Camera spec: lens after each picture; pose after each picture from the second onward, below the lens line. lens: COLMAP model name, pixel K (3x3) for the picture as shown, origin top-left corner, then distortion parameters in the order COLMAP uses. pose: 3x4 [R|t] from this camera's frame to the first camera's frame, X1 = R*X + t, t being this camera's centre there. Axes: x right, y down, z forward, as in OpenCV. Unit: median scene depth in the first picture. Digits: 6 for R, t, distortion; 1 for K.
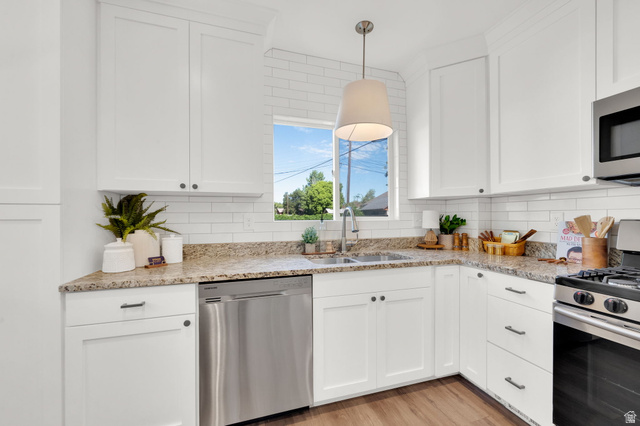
lens RADIAL K [[257.2, 0, 322.5], [0, 257.2, 216.8], [0, 0, 1]] dist [-0.003300, -0.000580]
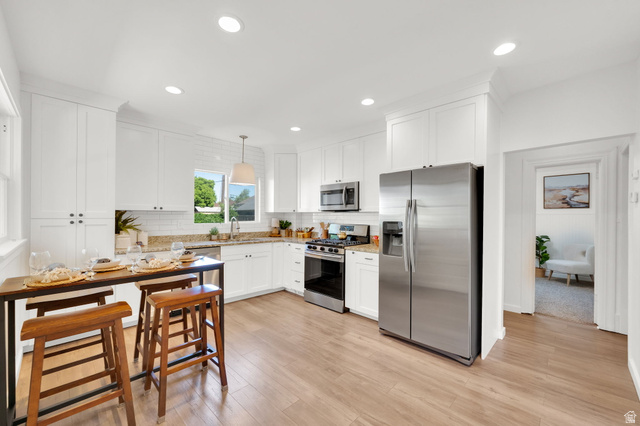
lens RADIAL K [[257.2, 0, 324.0], [0, 257.2, 216.6], [0, 0, 1]] dist [-0.003300, -0.000580]
pose [[0.885030, 0.009770, 0.465431, -0.253971], [-0.011611, 0.999932, 0.001088, -0.057607], [-0.465389, -0.006367, 0.885083, -1.311475]]
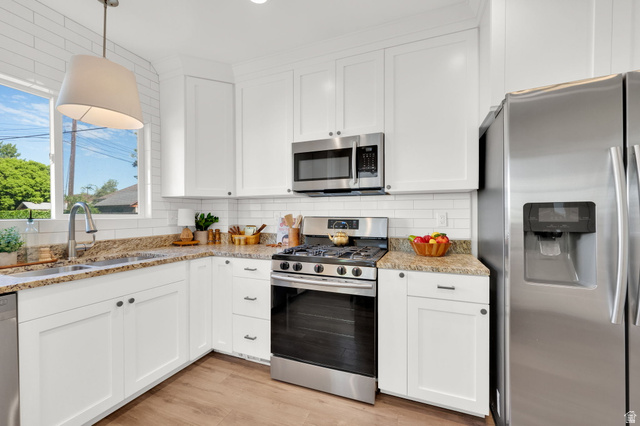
lens RADIAL K [[257.2, 0, 325.4], [0, 257.2, 216.8], [0, 0, 1]] dist [-0.003300, -0.000580]
pose [[0.634980, -0.004114, 0.772517, -0.036937], [-0.001950, 0.999974, 0.006929, -0.000080], [-0.772526, -0.005906, 0.634956, -0.134498]]
